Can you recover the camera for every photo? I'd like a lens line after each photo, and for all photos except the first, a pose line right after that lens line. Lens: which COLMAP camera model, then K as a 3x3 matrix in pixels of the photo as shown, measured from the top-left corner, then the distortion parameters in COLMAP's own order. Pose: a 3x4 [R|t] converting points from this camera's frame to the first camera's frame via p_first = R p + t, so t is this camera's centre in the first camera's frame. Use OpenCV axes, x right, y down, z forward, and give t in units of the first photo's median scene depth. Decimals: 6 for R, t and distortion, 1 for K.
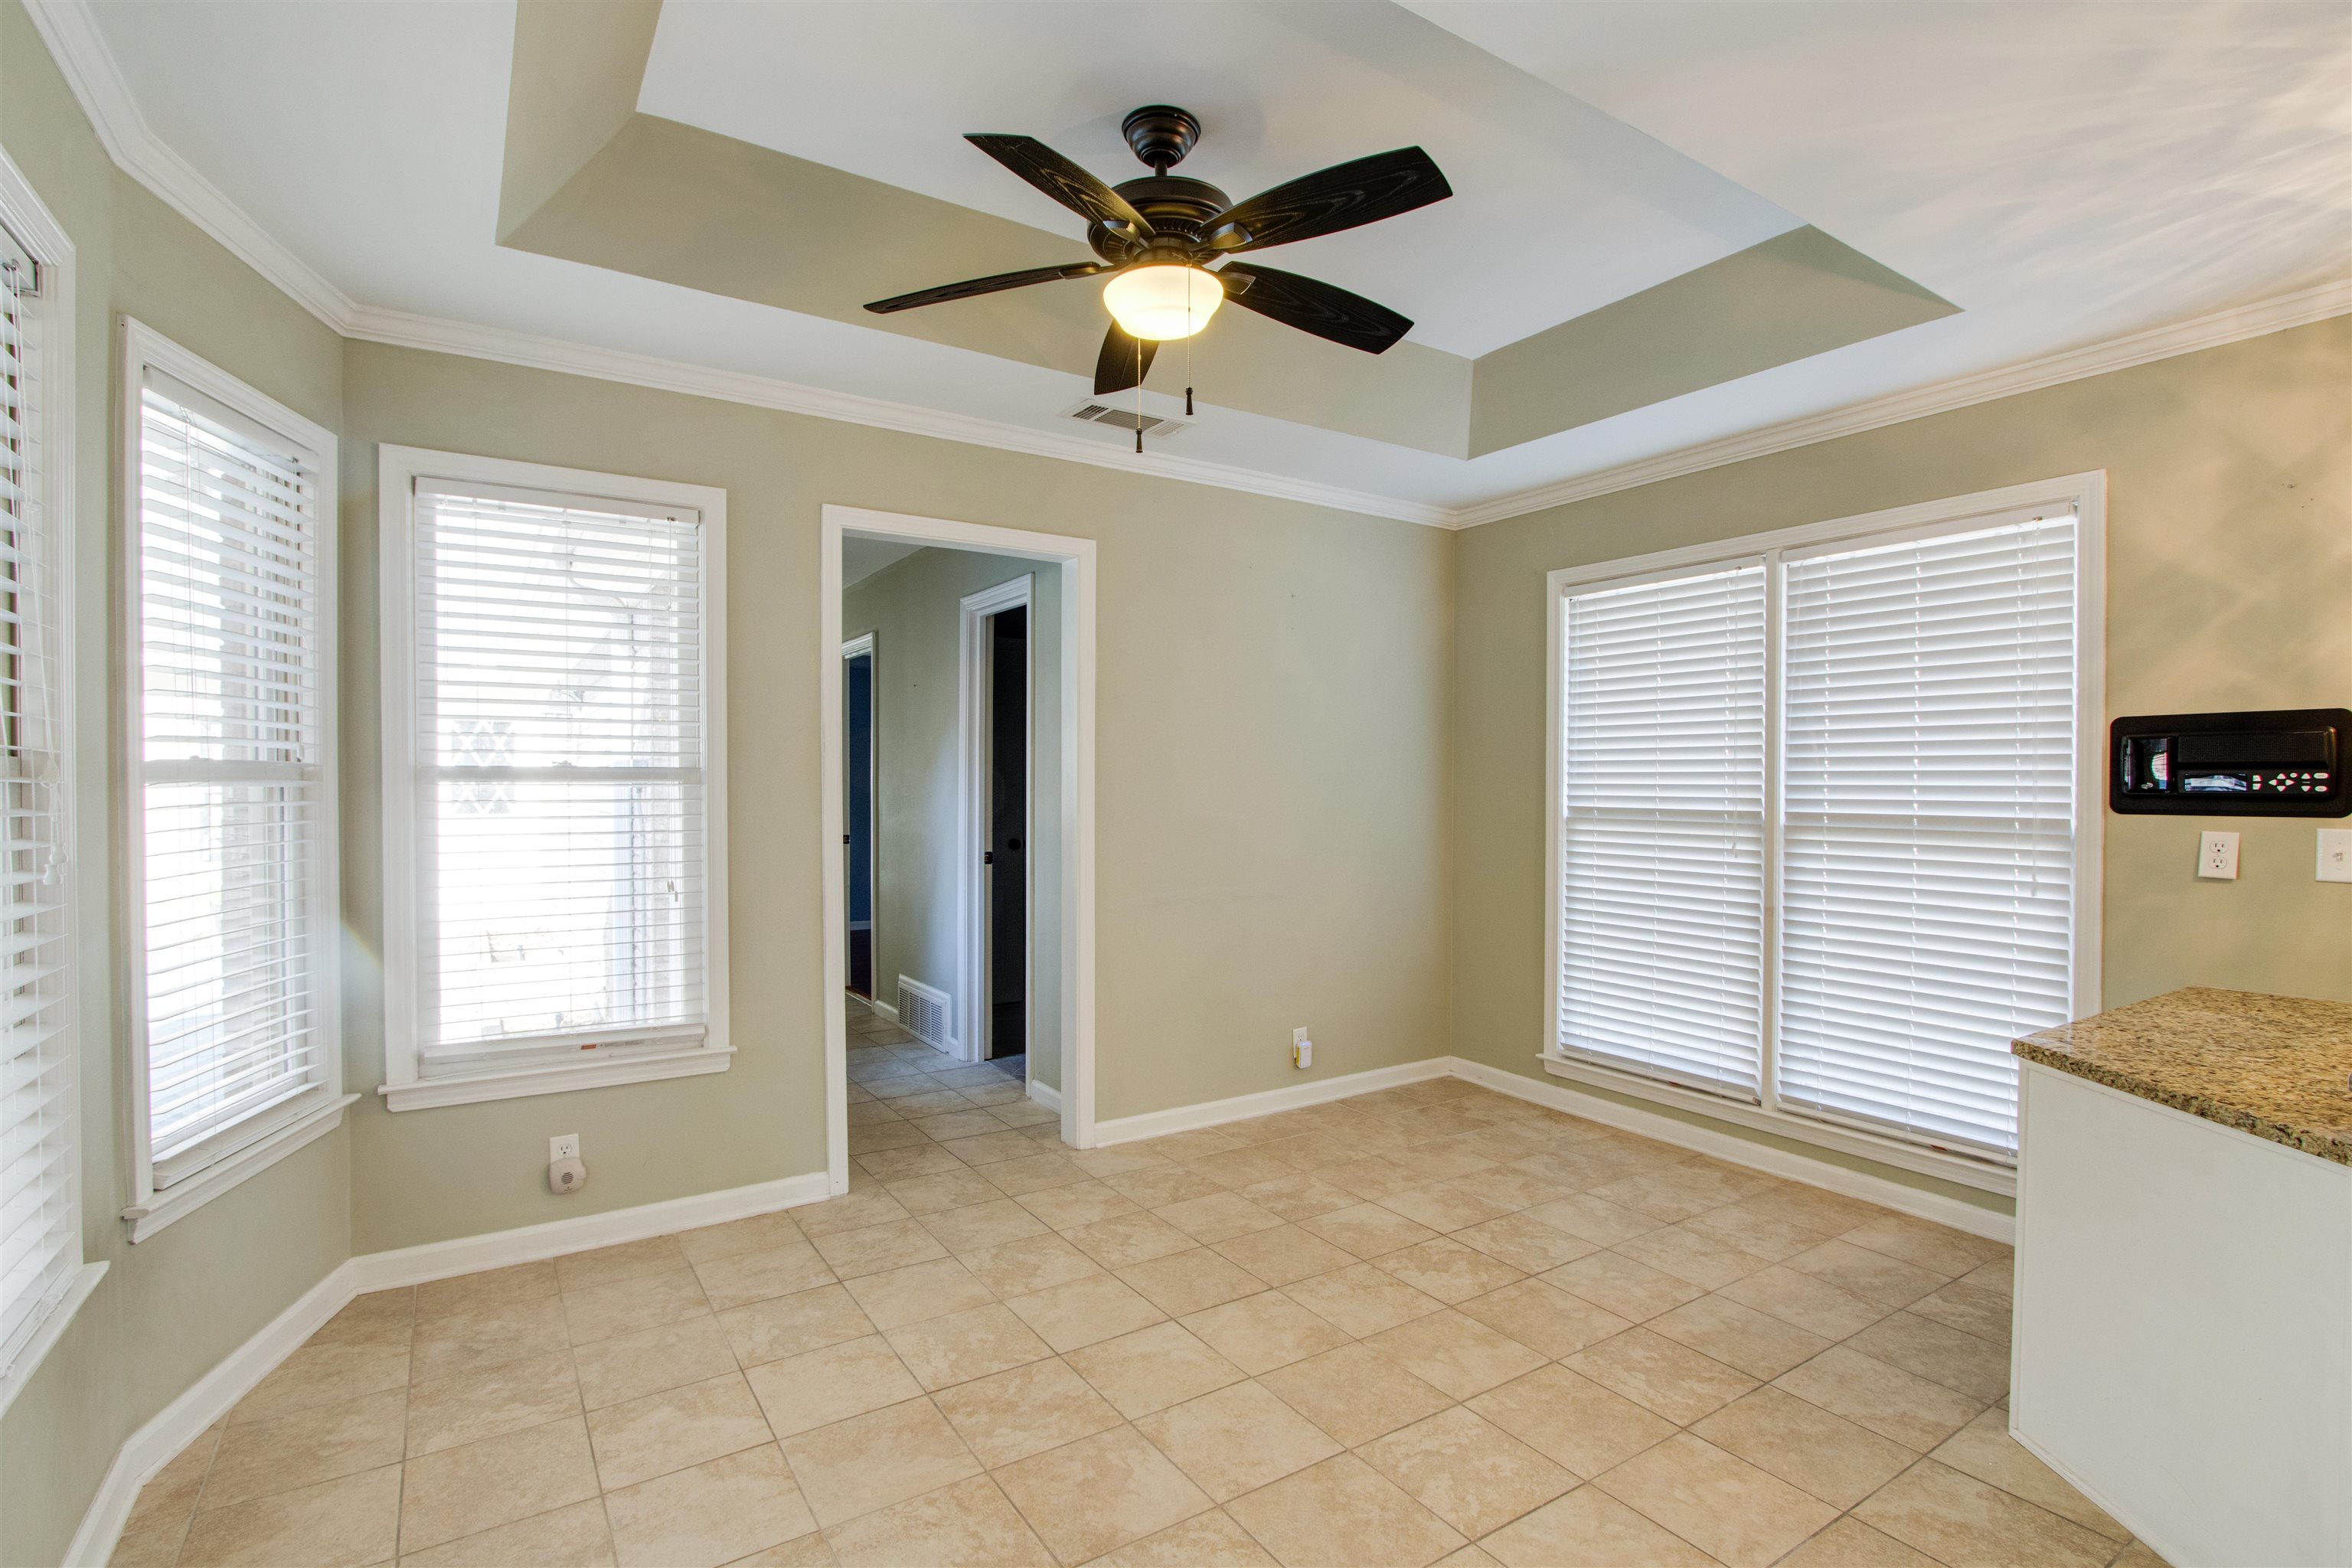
lens RADIAL K [[1097.5, 0, 1163.5], [0, 1097.5, 799.6], [0, 0, 1]] dist [-0.018786, 0.002078]
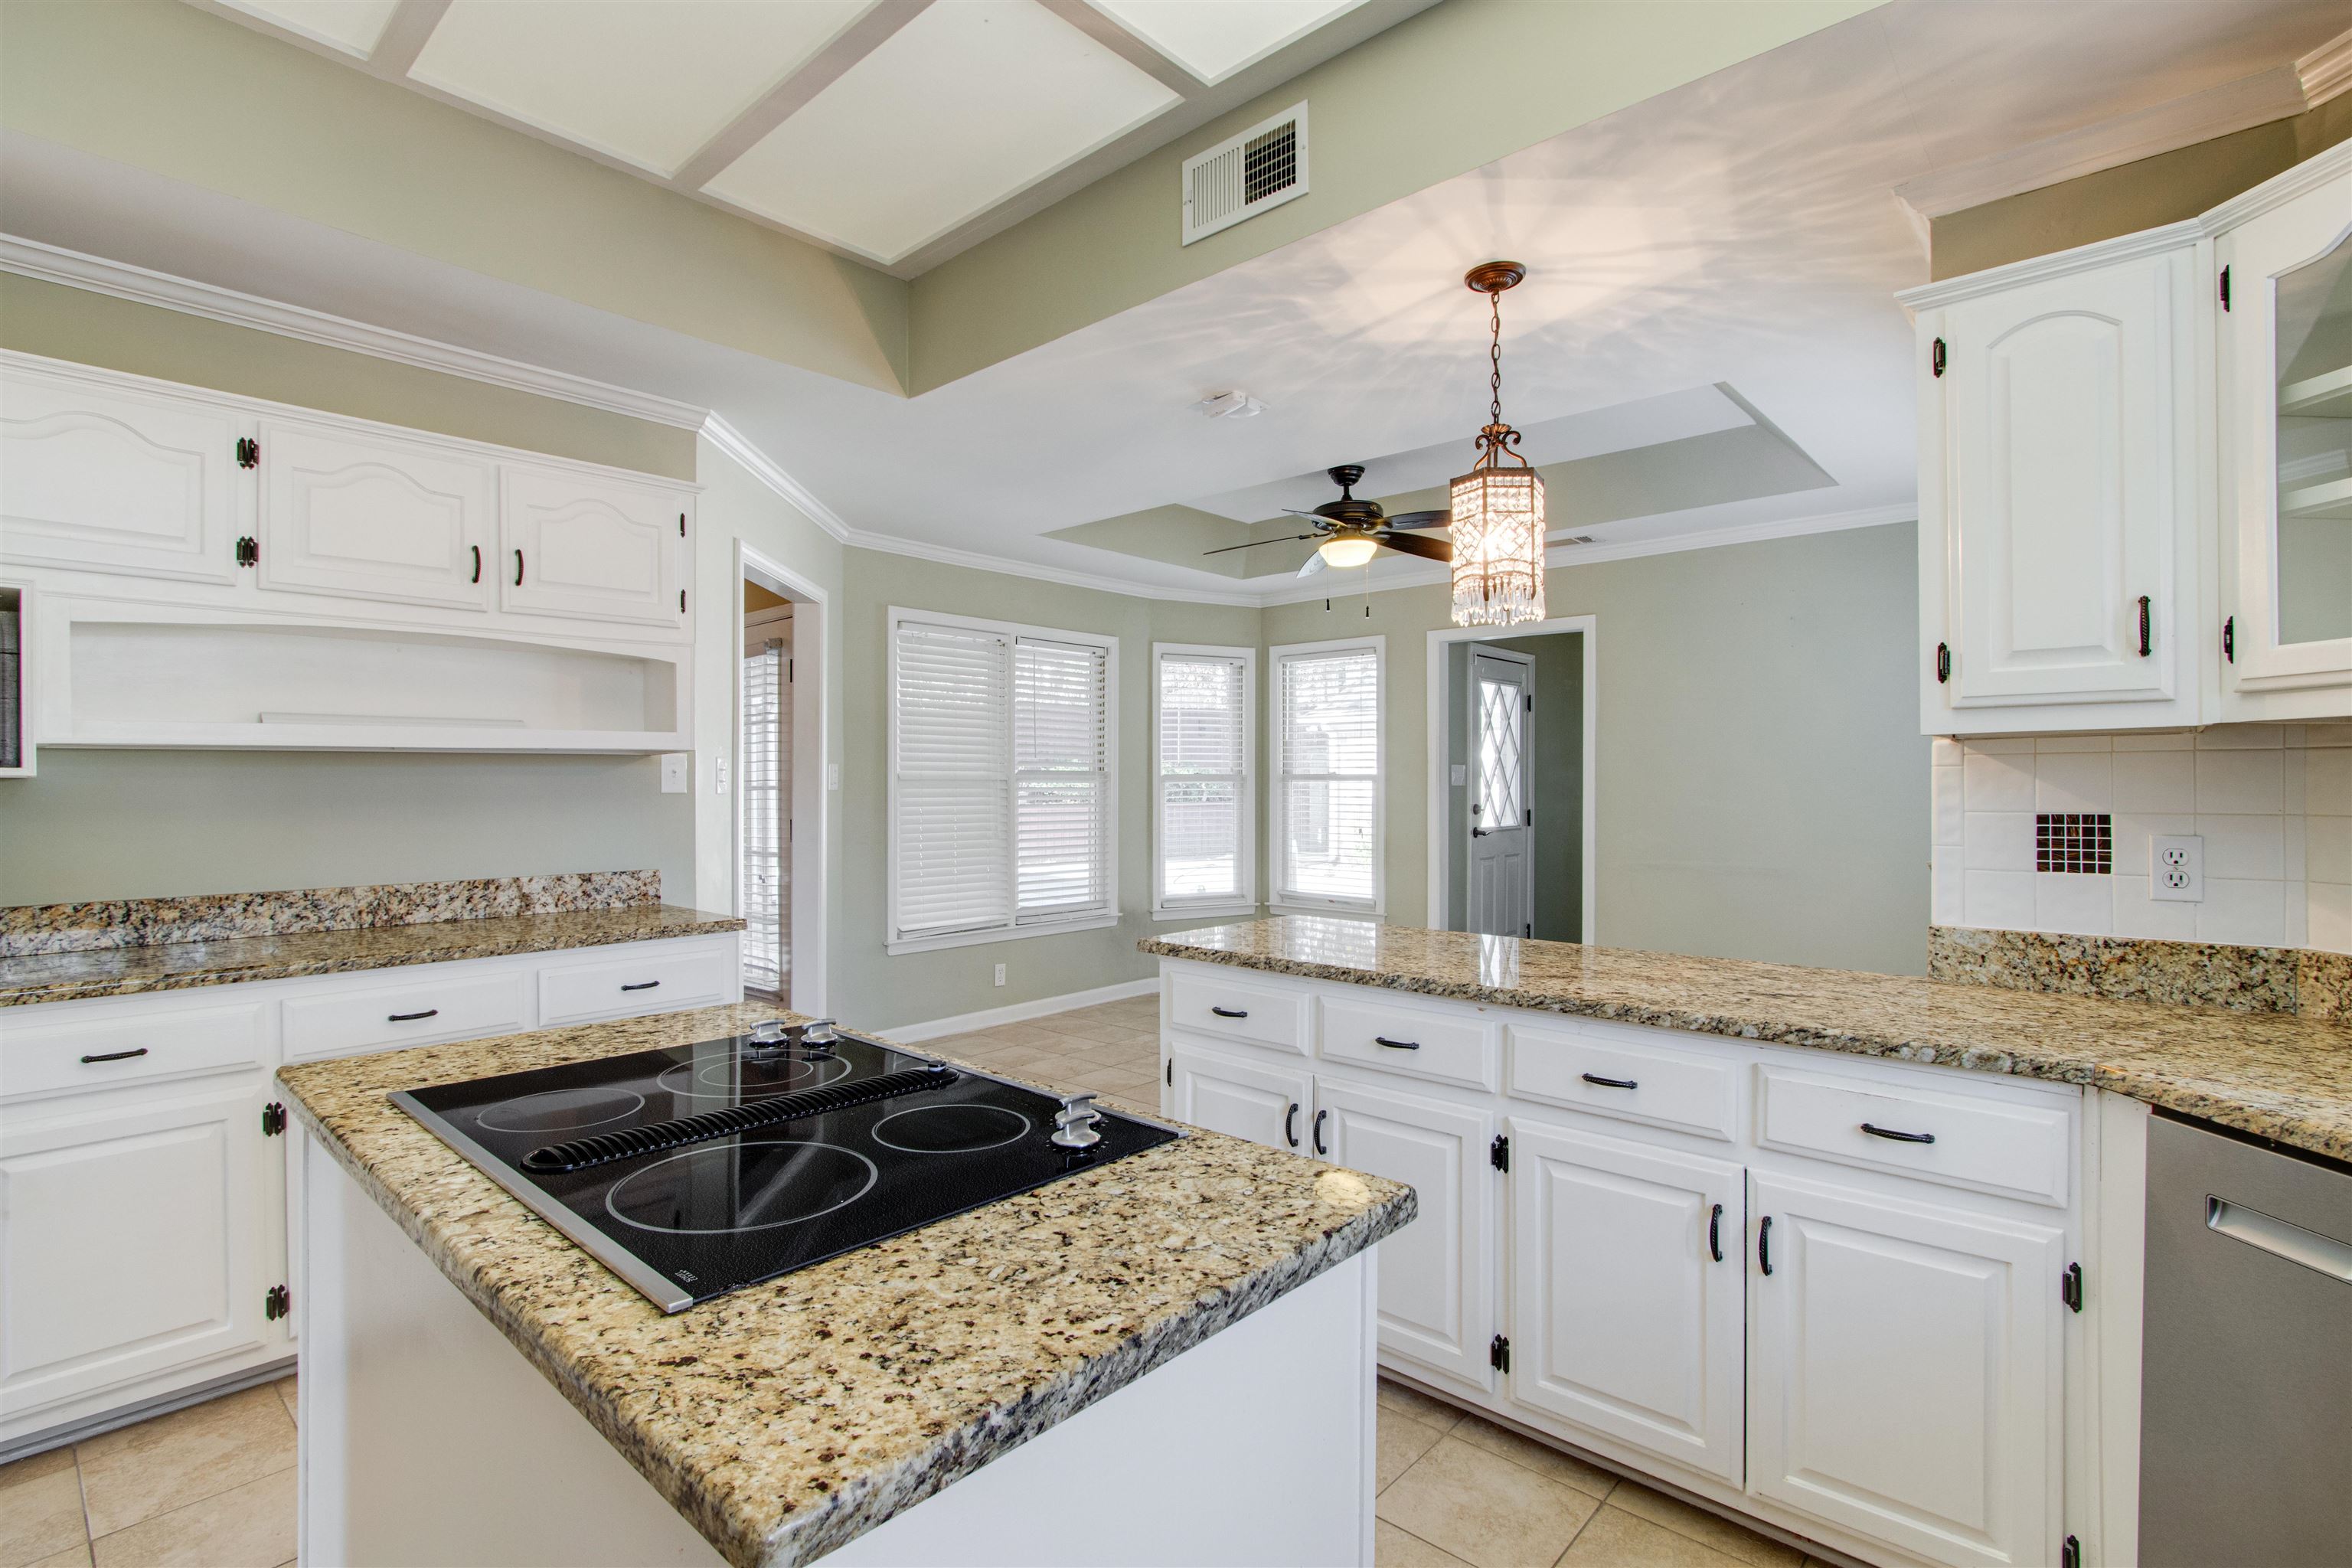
lens RADIAL K [[1097.5, 0, 1161.1], [0, 1097.5, 783.3], [0, 0, 1]] dist [-0.018786, 0.002078]
pose [[0.258867, -0.000555, -0.965913, 1.702488], [-0.011988, 0.999921, -0.003787, 0.001009], [0.965839, 0.012559, 0.258840, 0.098109]]
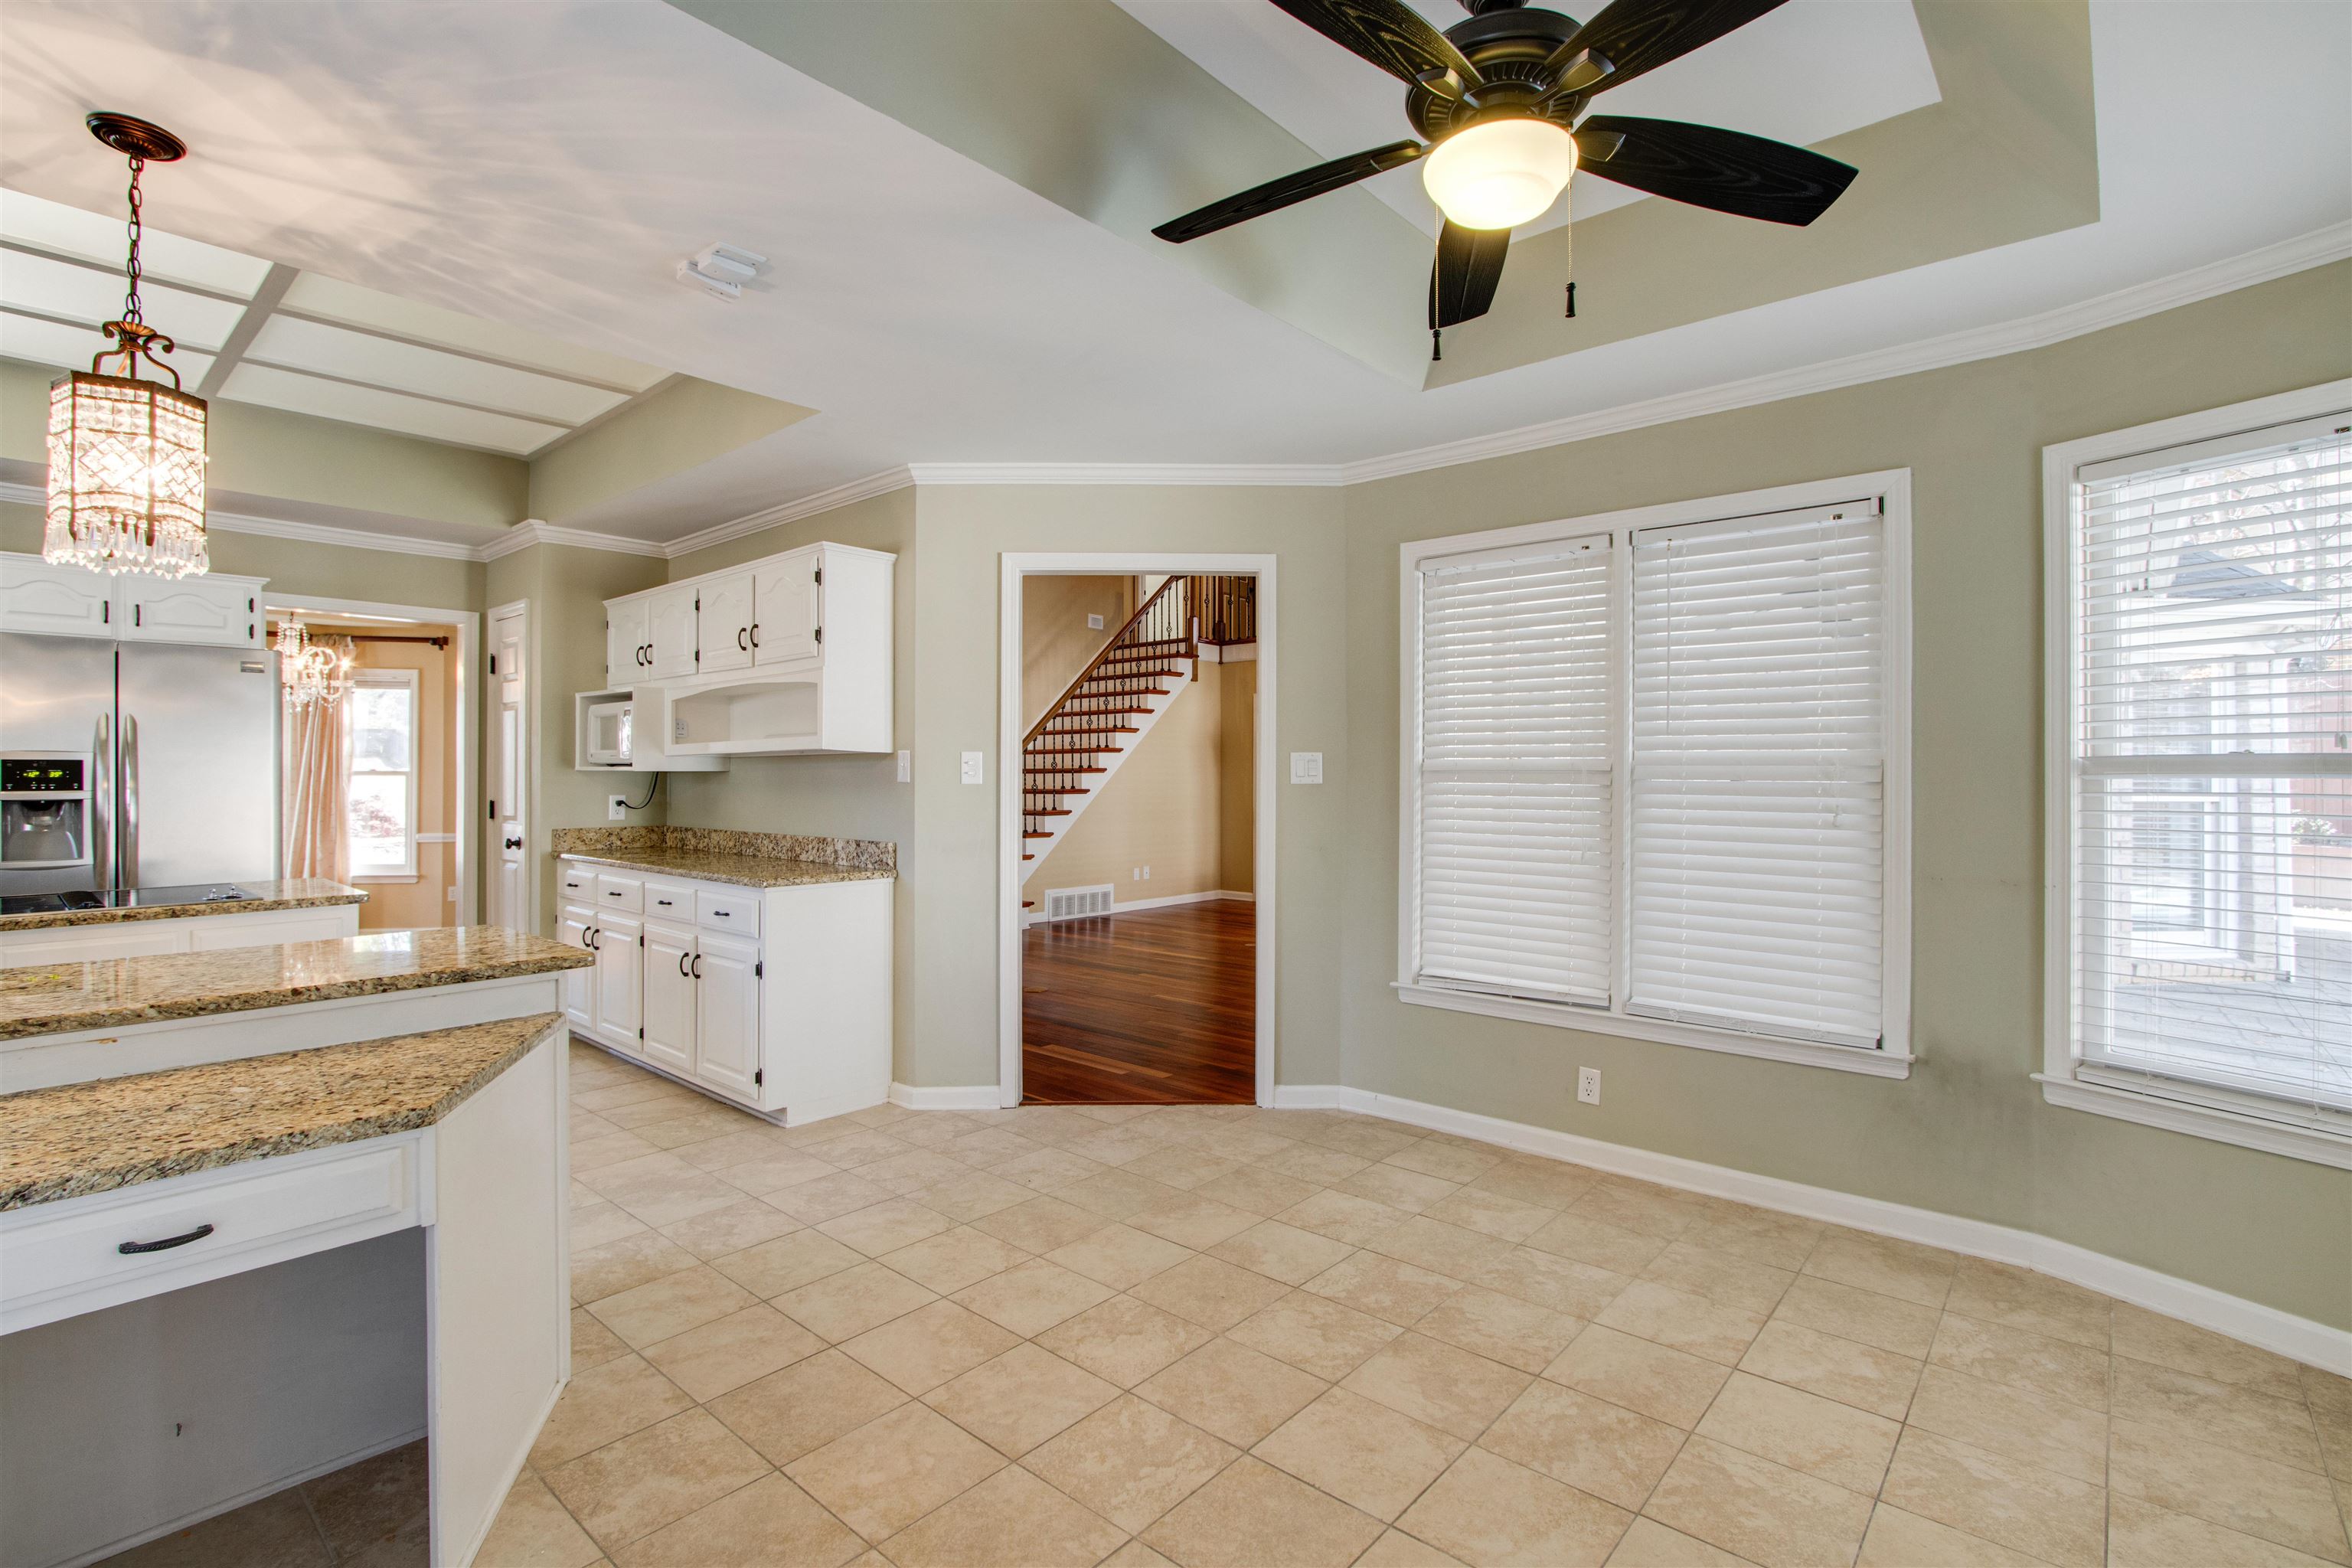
lens RADIAL K [[1097.5, 0, 1154.8], [0, 1097.5, 765.9], [0, 0, 1]] dist [-0.018786, 0.002078]
pose [[-0.964777, -0.005249, -0.263016, 0.398329], [-0.006684, 0.999967, 0.004563, -0.019400], [0.262984, 0.006160, -0.964781, 1.499978]]
